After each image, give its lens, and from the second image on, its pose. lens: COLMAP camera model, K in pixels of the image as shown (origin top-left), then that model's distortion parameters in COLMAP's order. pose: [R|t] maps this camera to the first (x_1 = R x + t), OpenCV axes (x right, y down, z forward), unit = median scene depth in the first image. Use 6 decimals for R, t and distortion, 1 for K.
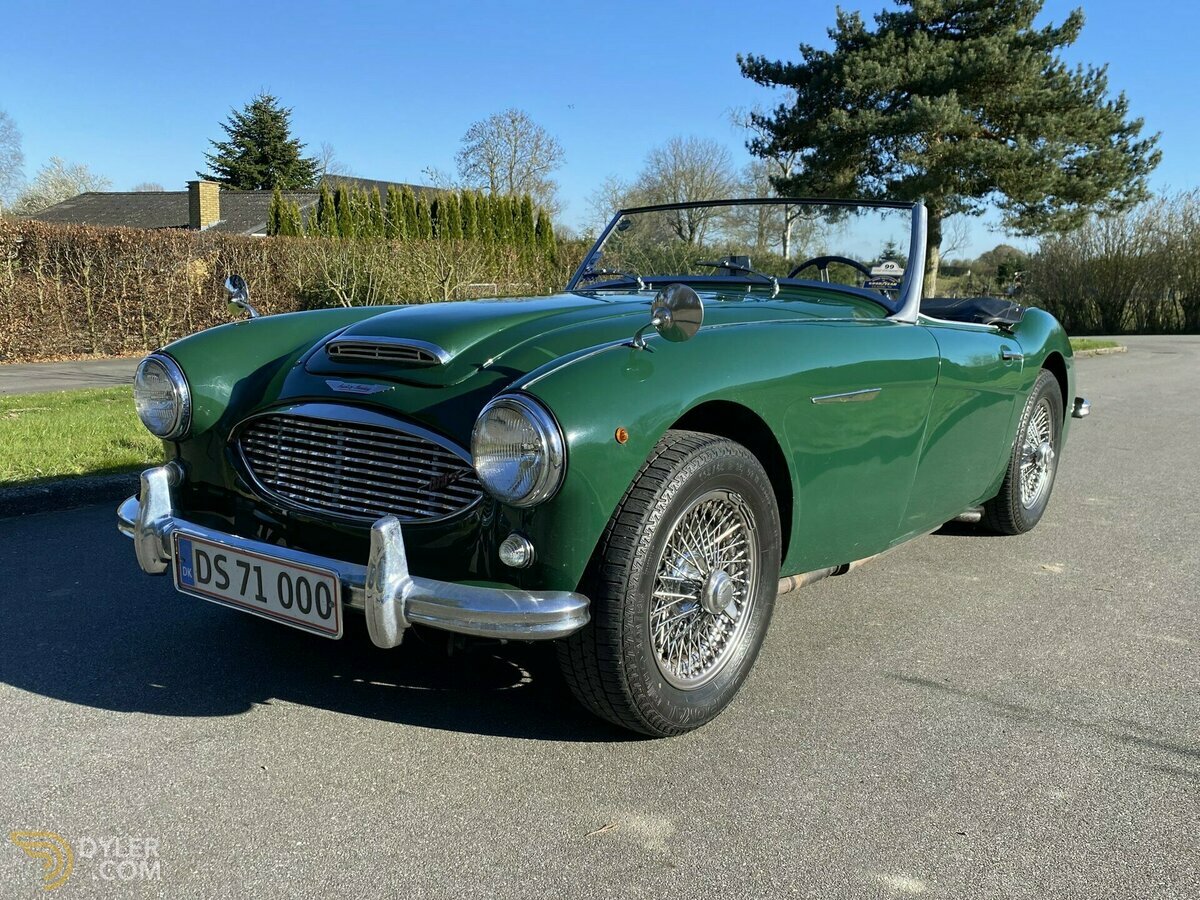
lens RADIAL K [[1060.9, 0, 569.6], [0, 1060.9, 514.3], [0, 0, 1]] dist [0.053119, -0.054706]
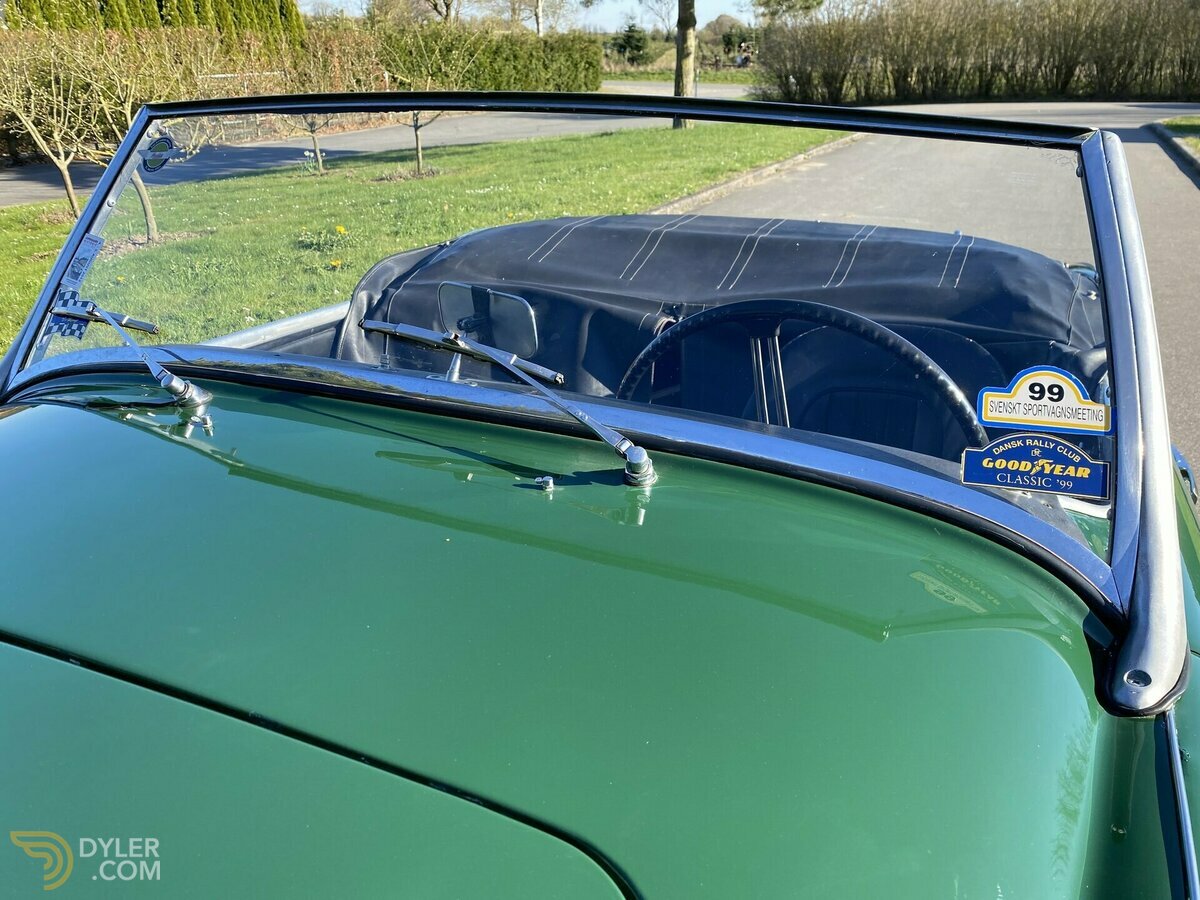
lens RADIAL K [[922.6, 0, 600.6], [0, 922.6, 464.9], [0, 0, 1]] dist [0.015034, -0.002389]
pose [[0.967152, -0.128101, 0.219561, 0.024593], [0.081494, 0.974400, 0.209532, -0.049192], [-0.240782, -0.184756, 0.952832, 0.144356]]
